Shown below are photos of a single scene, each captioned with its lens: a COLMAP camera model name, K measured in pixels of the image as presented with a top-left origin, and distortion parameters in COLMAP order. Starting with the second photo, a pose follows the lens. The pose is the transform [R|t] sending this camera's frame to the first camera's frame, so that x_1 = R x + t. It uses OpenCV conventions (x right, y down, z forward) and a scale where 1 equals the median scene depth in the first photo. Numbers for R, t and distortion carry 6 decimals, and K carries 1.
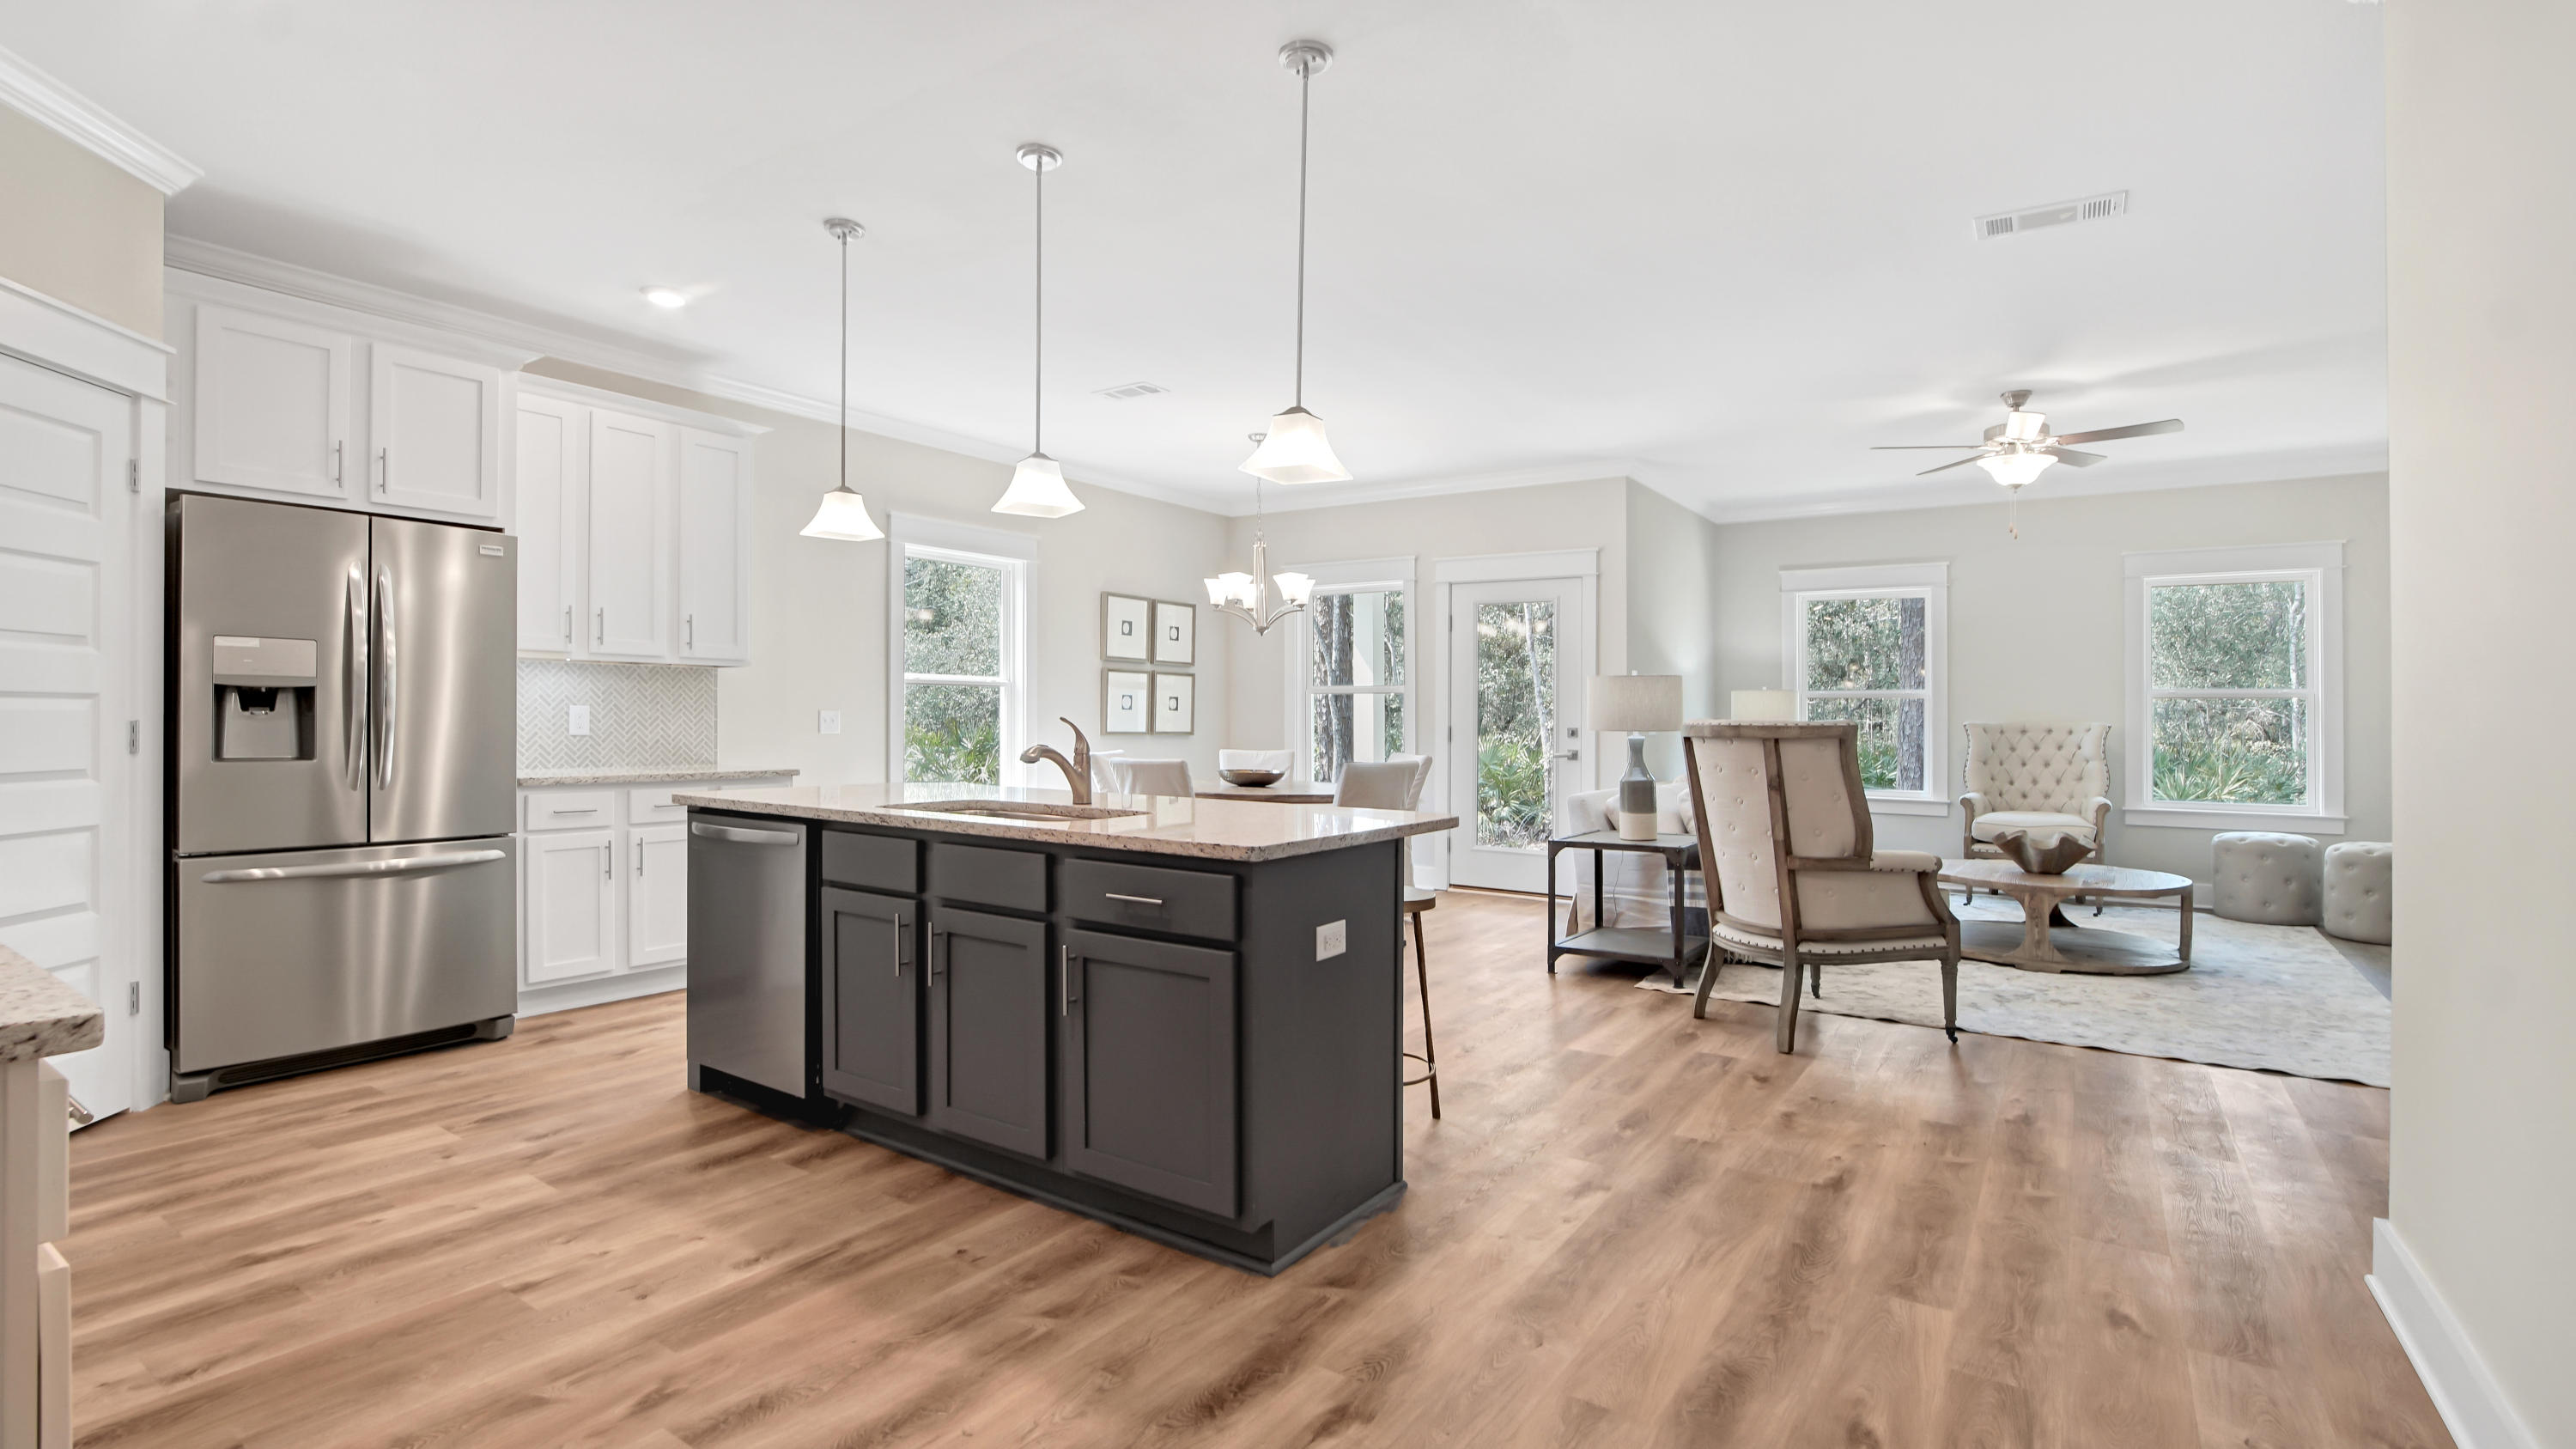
lens RADIAL K [[1195.1, 0, 1288.1], [0, 1195.1, 707.8], [0, 0, 1]] dist [-0.014414, 0.000925]
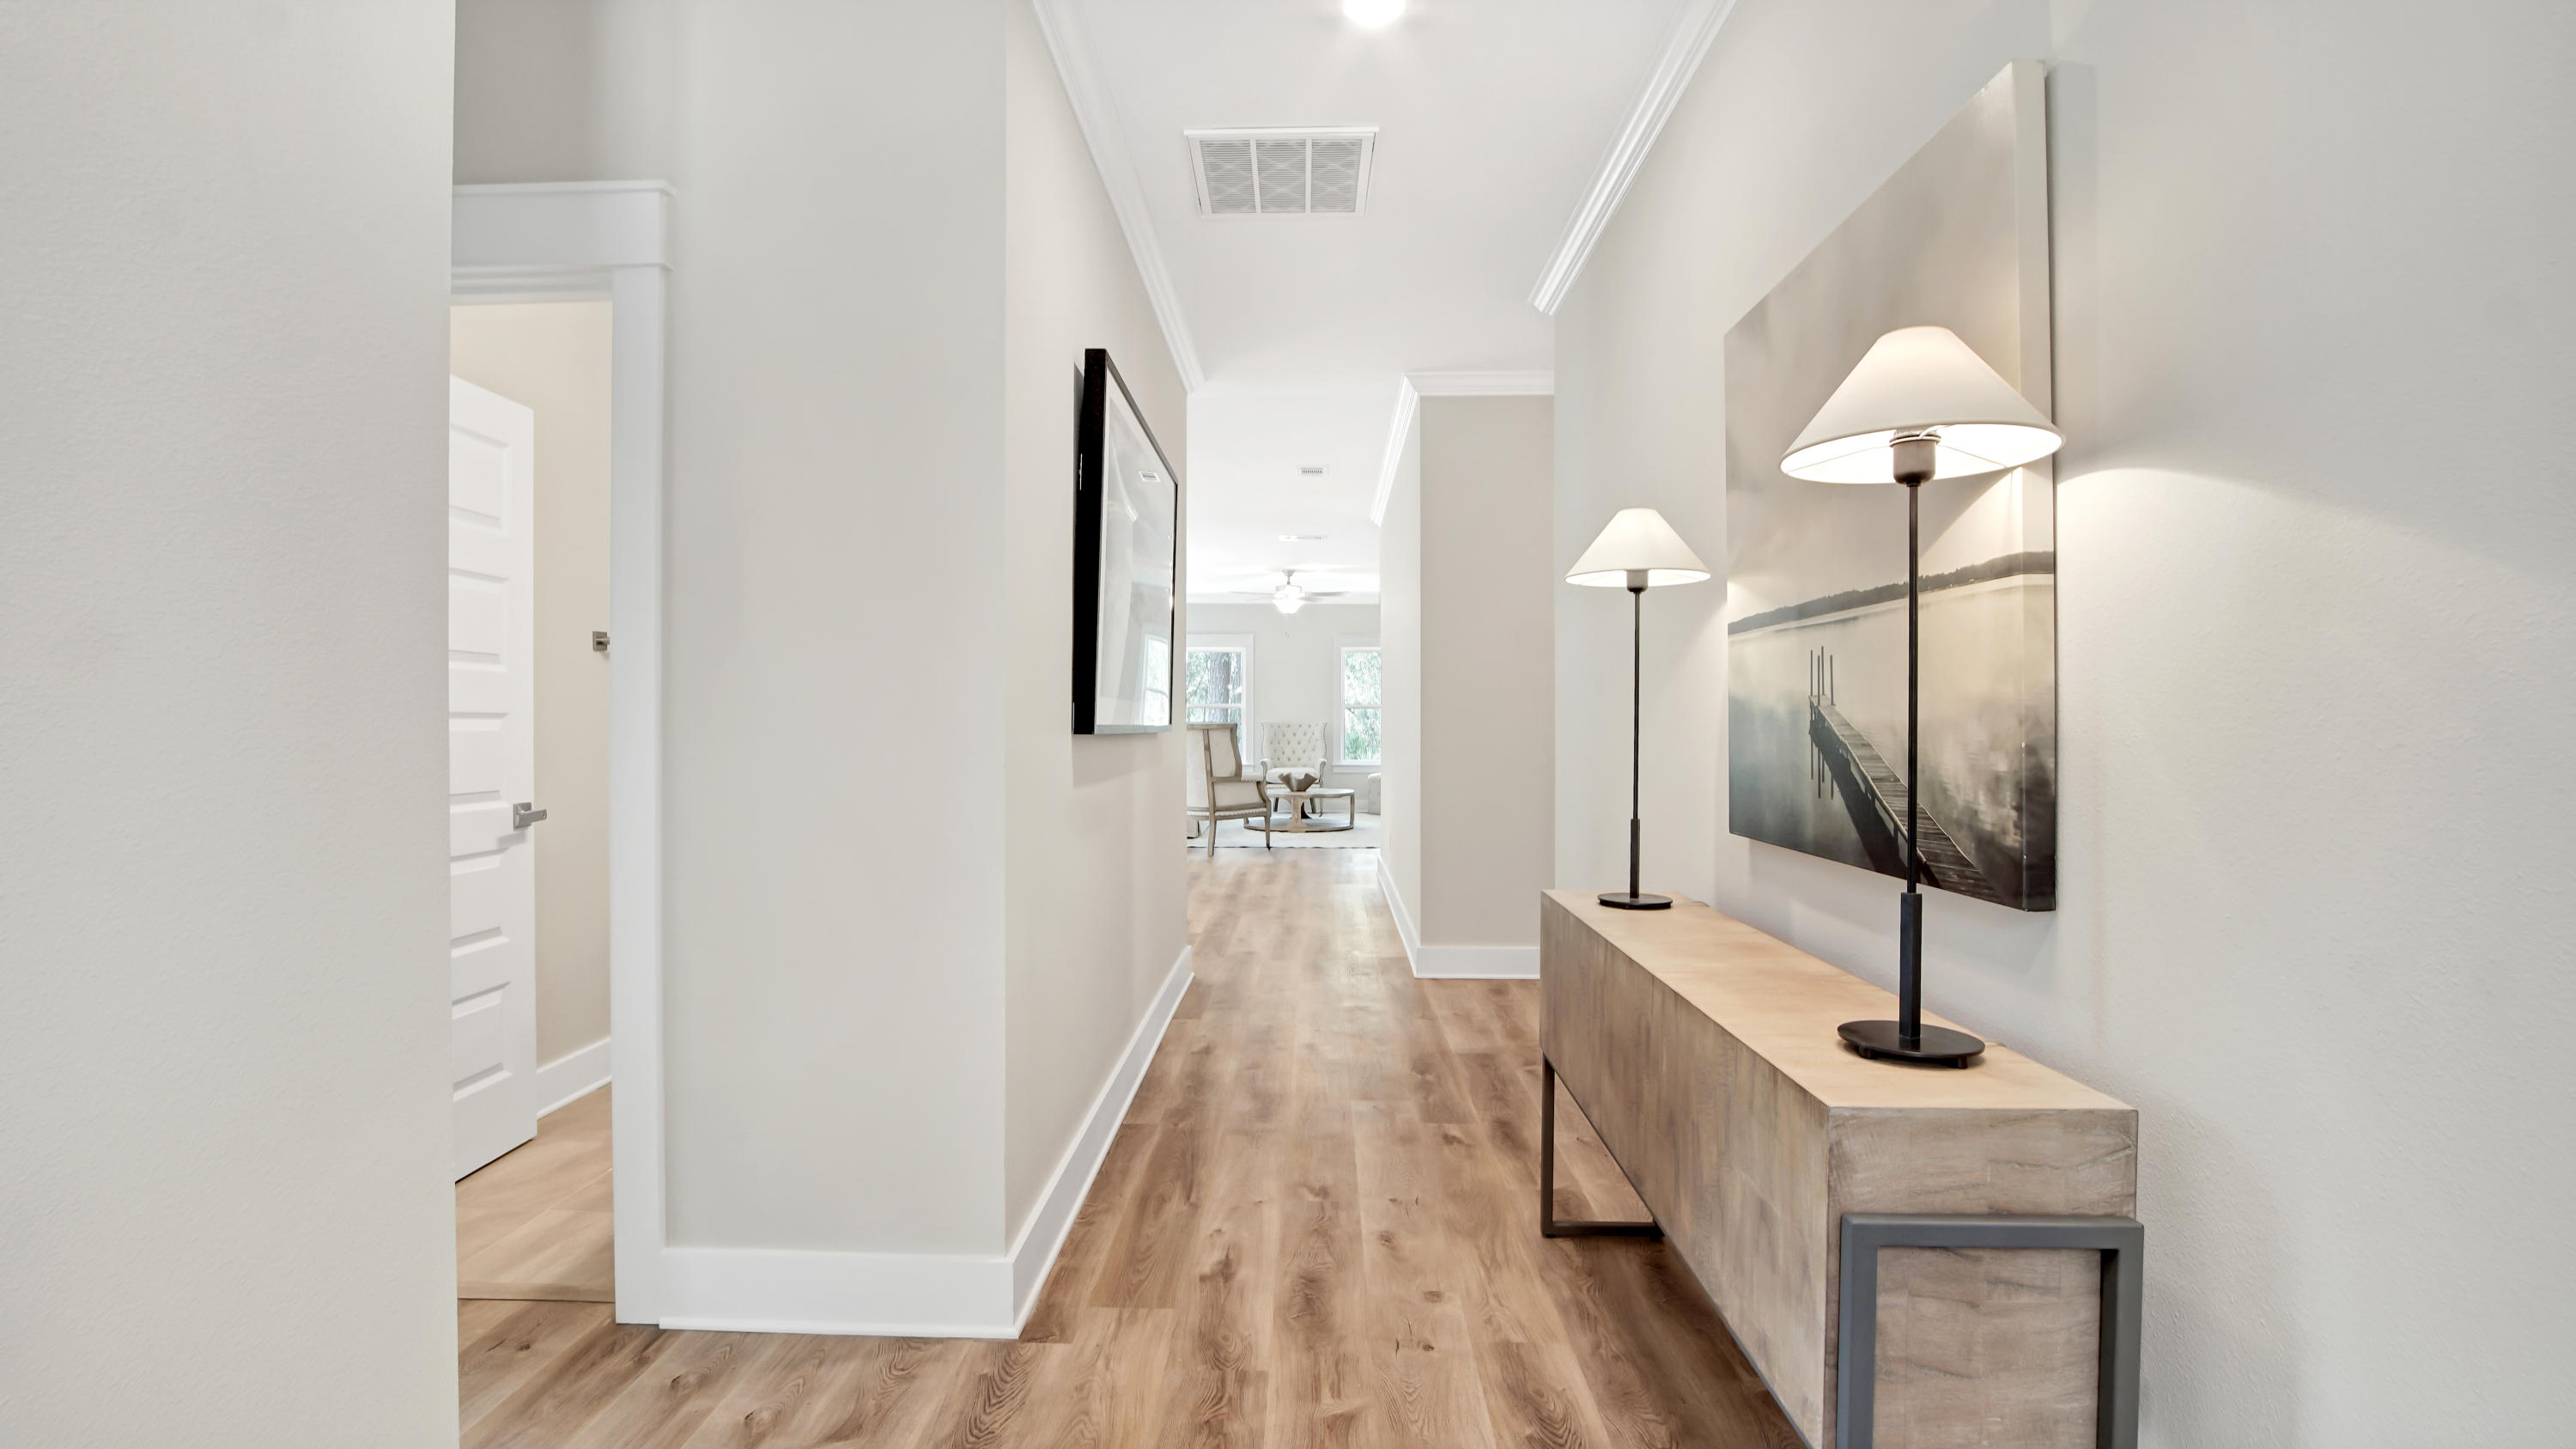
lens RADIAL K [[1195.1, 0, 1286.4], [0, 1195.1, 724.7], [0, 0, 1]] dist [-0.014414, 0.000925]
pose [[0.847230, -0.009434, 0.531142, -0.570548], [0.001558, 0.999882, 0.015274, -0.015583], [-0.531224, -0.012113, 0.847145, -0.881172]]
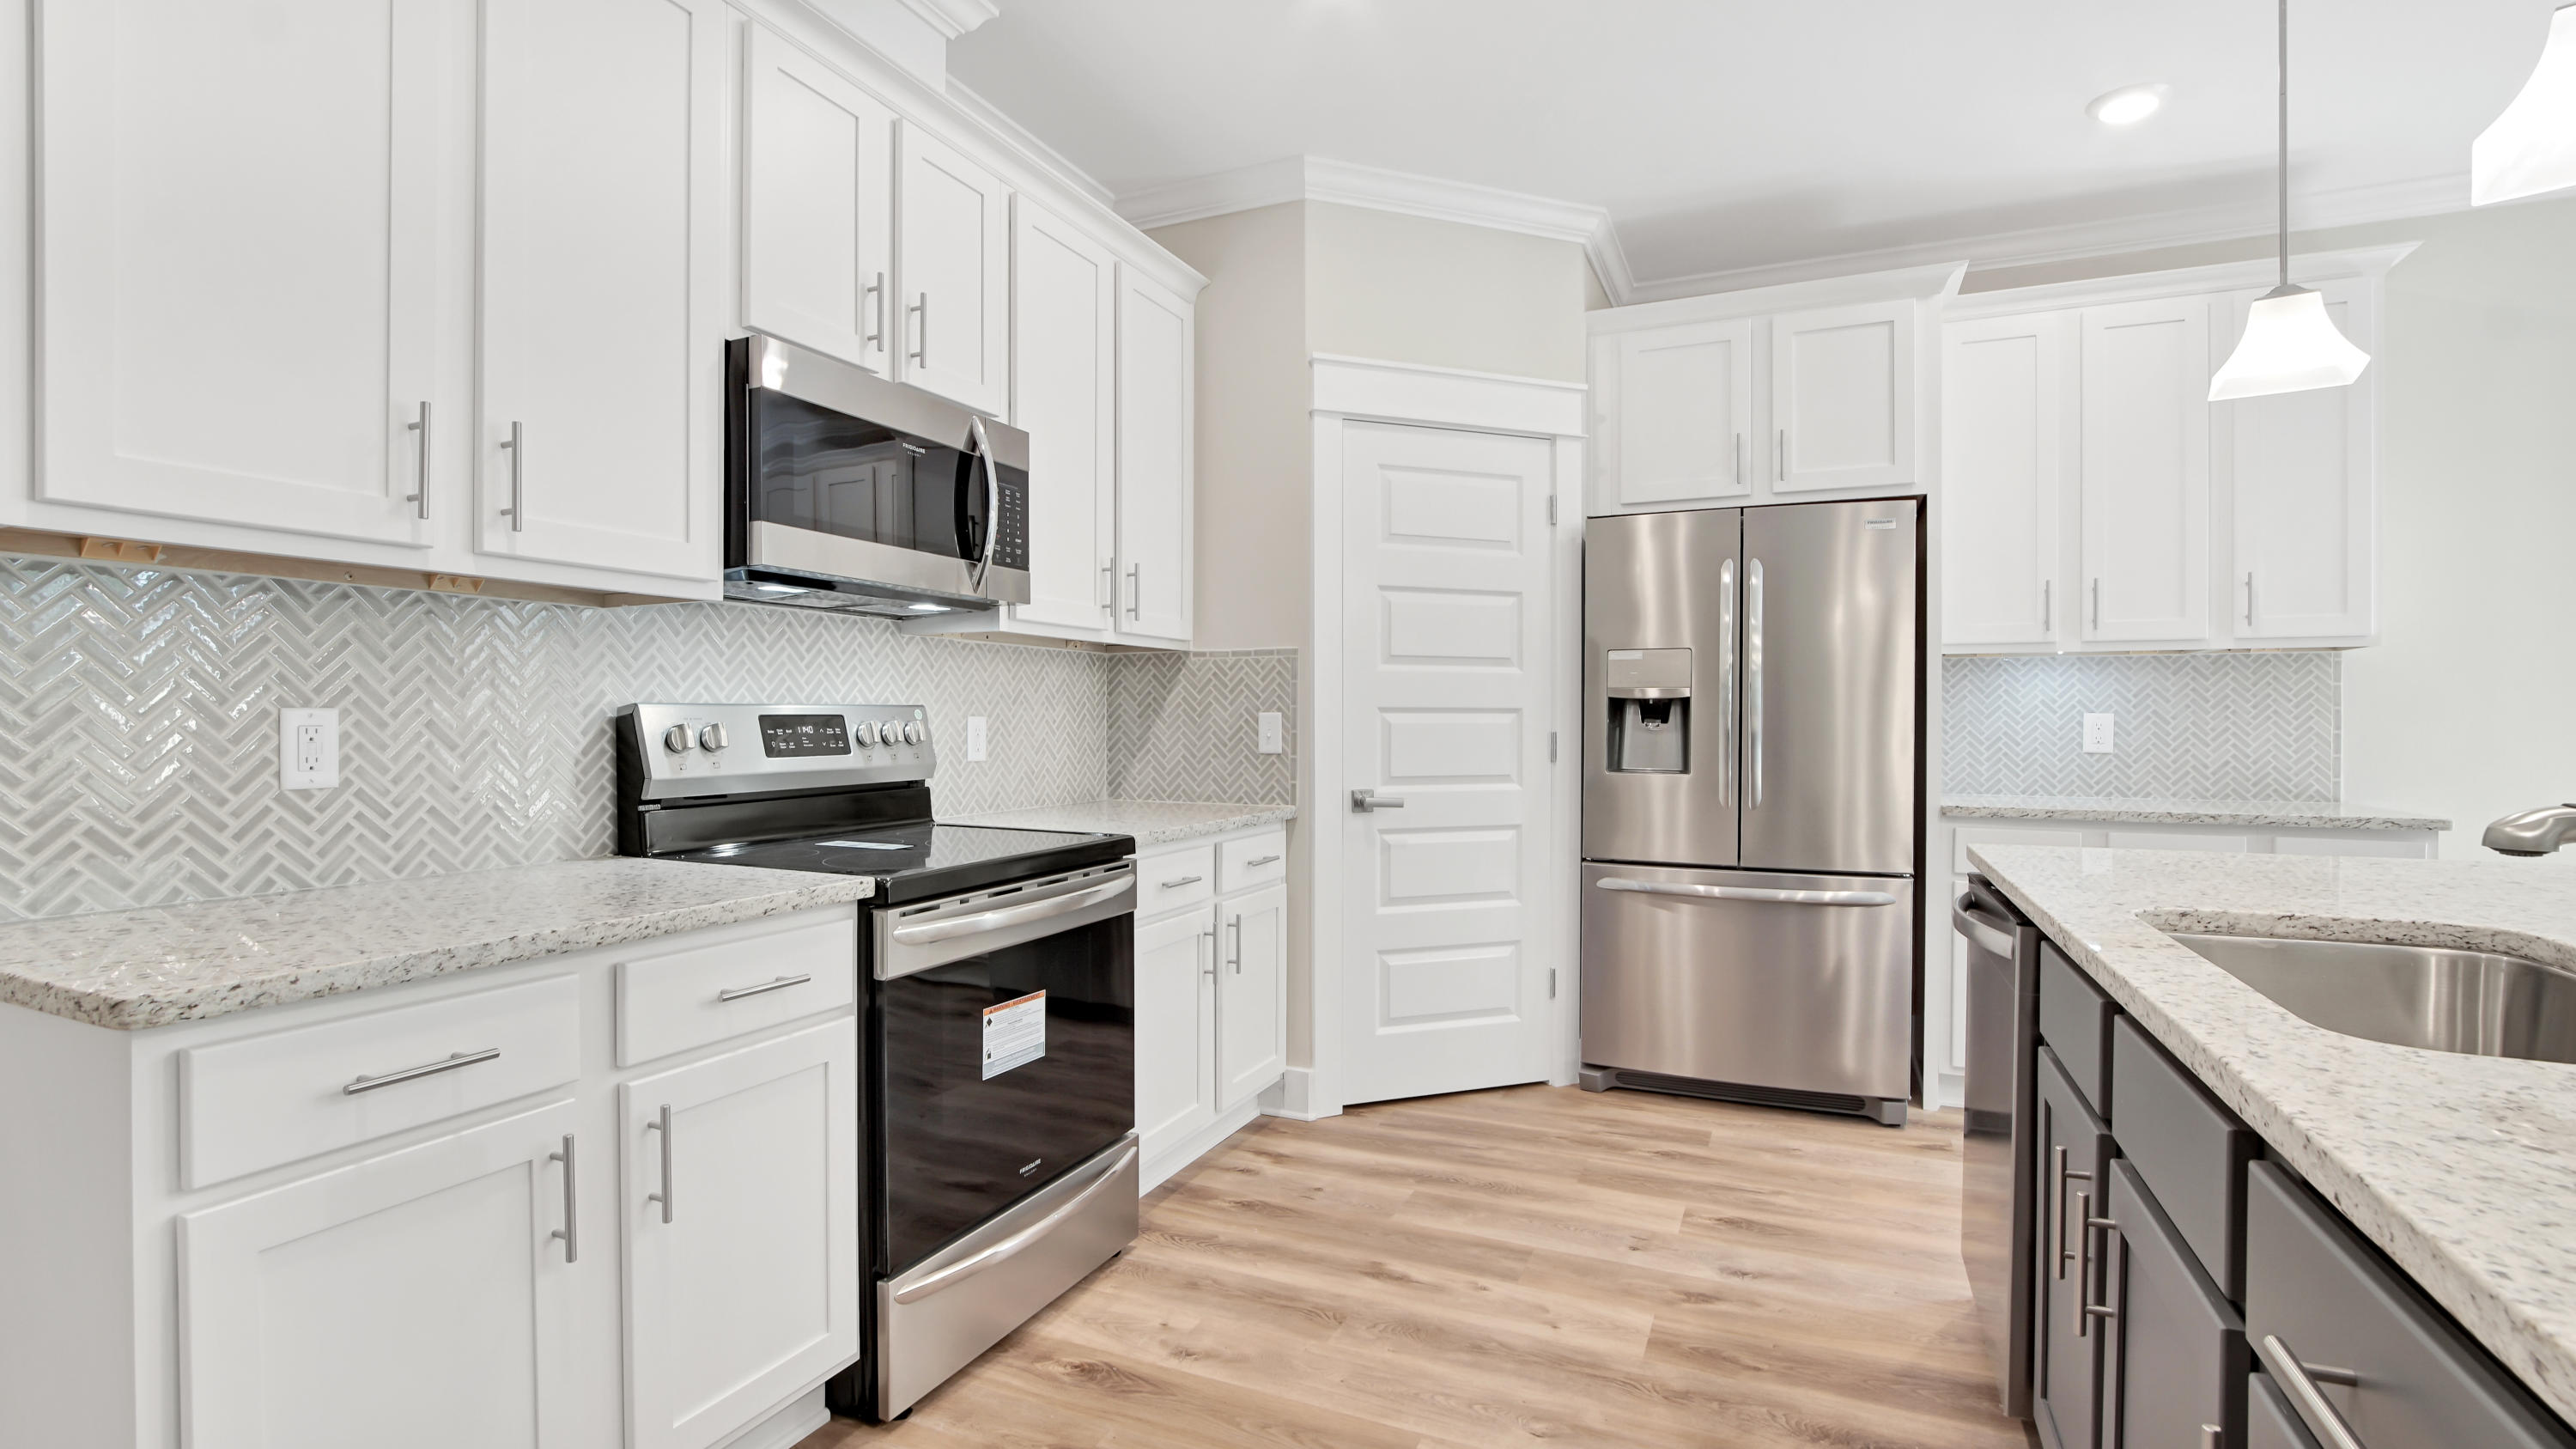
lens RADIAL K [[1195.1, 0, 1286.4], [0, 1195.1, 730.4], [0, 0, 1]] dist [-0.014414, 0.000925]
pose [[0.165993, 0.002425, -0.986124, 0.050788], [0.008327, 0.999958, 0.003861, 0.001683], [0.986092, -0.008853, 0.165965, 0.356720]]
